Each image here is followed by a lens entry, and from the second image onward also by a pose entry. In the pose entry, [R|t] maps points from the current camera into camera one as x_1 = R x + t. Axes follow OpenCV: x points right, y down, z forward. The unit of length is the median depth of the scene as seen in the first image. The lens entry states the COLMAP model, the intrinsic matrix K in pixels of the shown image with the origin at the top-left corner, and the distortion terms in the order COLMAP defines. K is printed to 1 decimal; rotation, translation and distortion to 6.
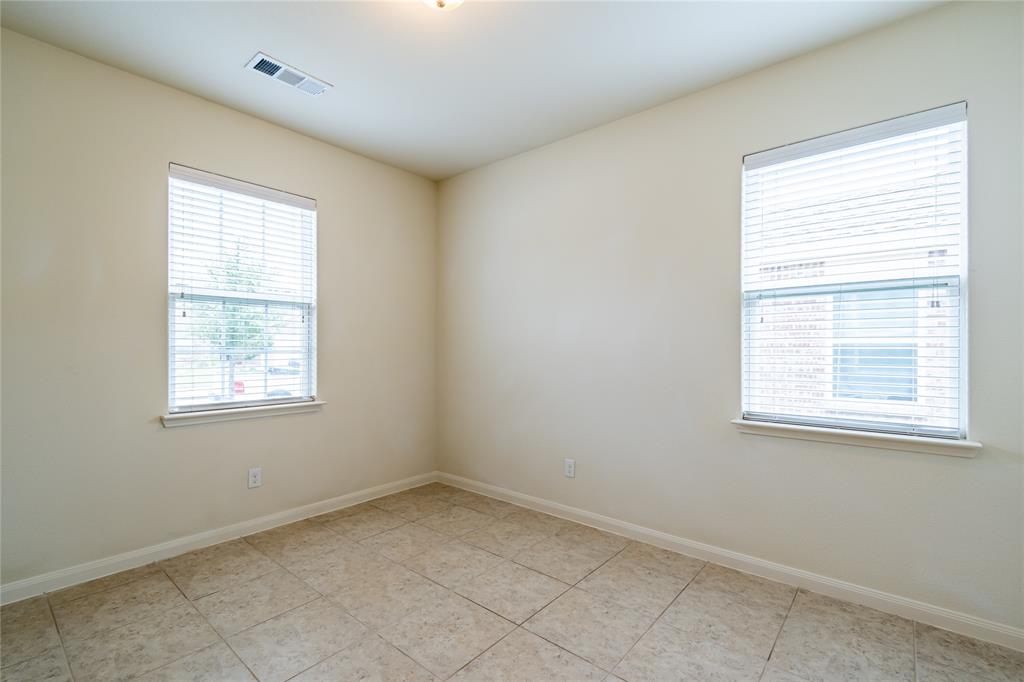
lens RADIAL K [[460.9, 0, 510.3], [0, 460.9, 351.7], [0, 0, 1]] dist [0.000790, -0.000284]
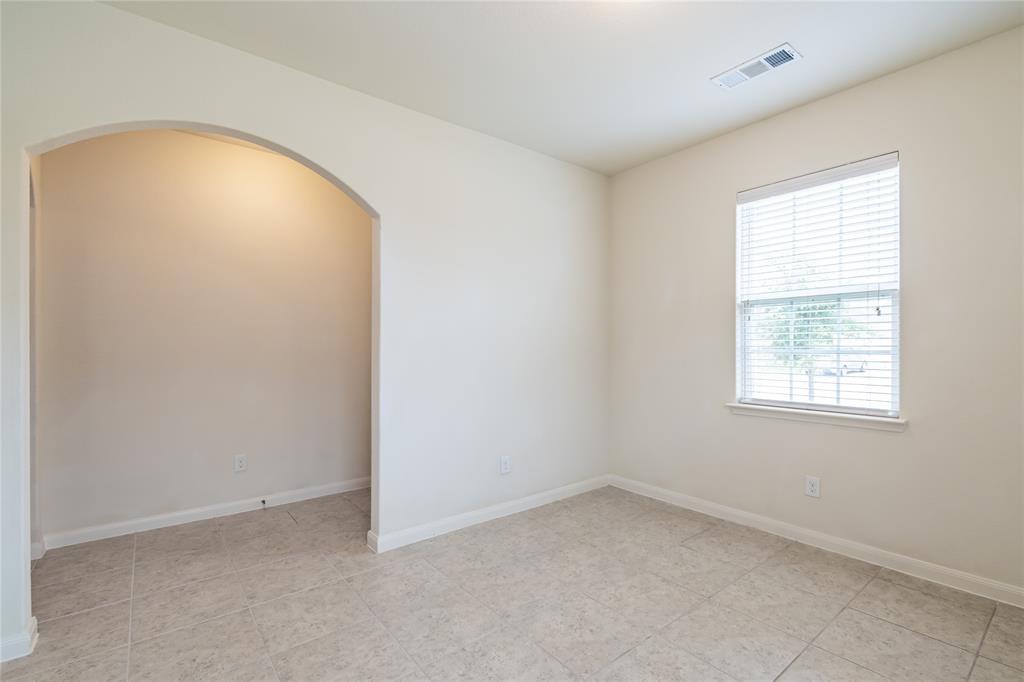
lens RADIAL K [[460.9, 0, 510.3], [0, 460.9, 351.7], [0, 0, 1]] dist [0.000790, -0.000284]
pose [[-0.202954, 0.007302, -0.979161, 0.512693], [-0.008613, 0.999920, 0.009242, -0.003950], [0.979150, 0.010309, -0.202875, 0.618262]]
